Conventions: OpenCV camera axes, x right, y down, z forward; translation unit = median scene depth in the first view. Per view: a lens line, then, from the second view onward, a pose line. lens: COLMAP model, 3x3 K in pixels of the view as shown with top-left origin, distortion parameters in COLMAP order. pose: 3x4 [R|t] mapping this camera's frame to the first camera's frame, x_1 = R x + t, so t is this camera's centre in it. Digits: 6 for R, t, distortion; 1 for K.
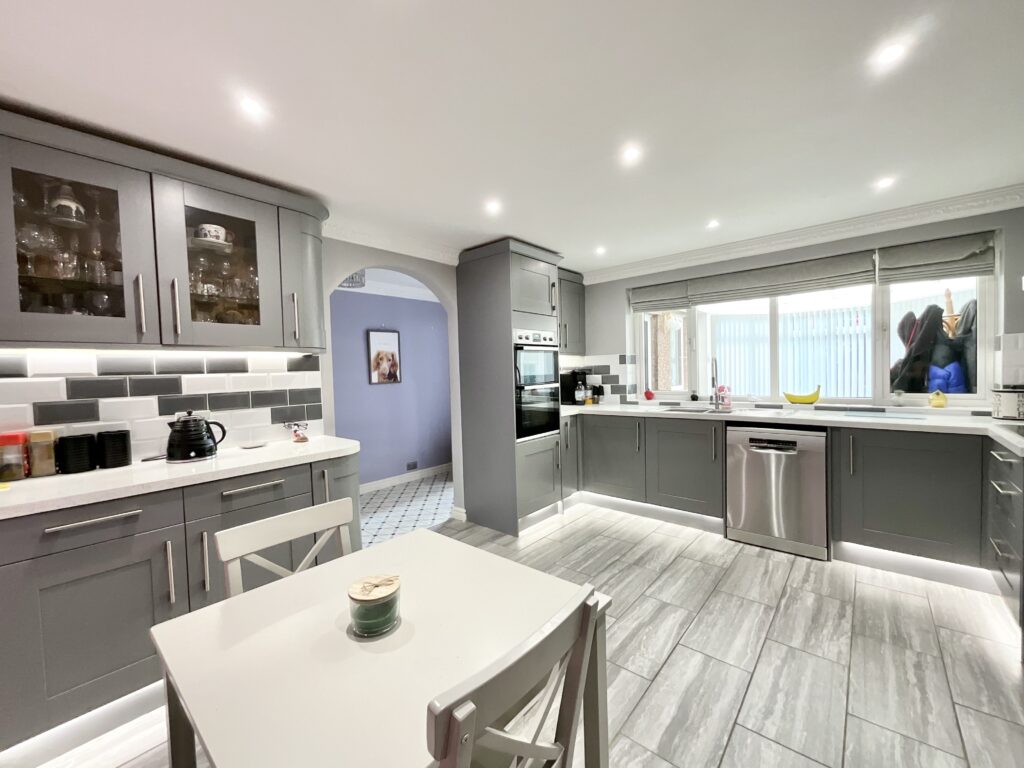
lens RADIAL K [[410.7, 0, 501.7], [0, 410.7, 381.4], [0, 0, 1]] dist [0.000201, 0.000172]
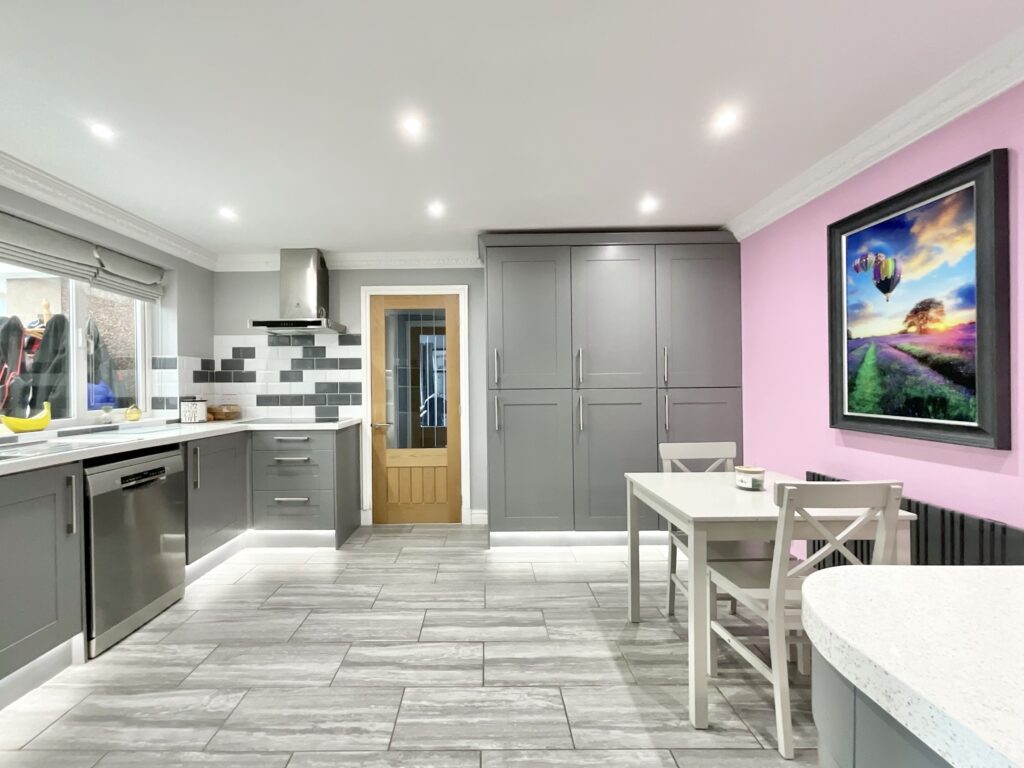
lens RADIAL K [[410.7, 0, 501.7], [0, 410.7, 381.4], [0, 0, 1]] dist [0.000201, 0.000172]
pose [[-0.657798, 0.039216, 0.752173, -0.361620], [0.049094, 0.998752, -0.009137, 0.021710], [-0.751593, 0.030917, -0.658902, 1.126324]]
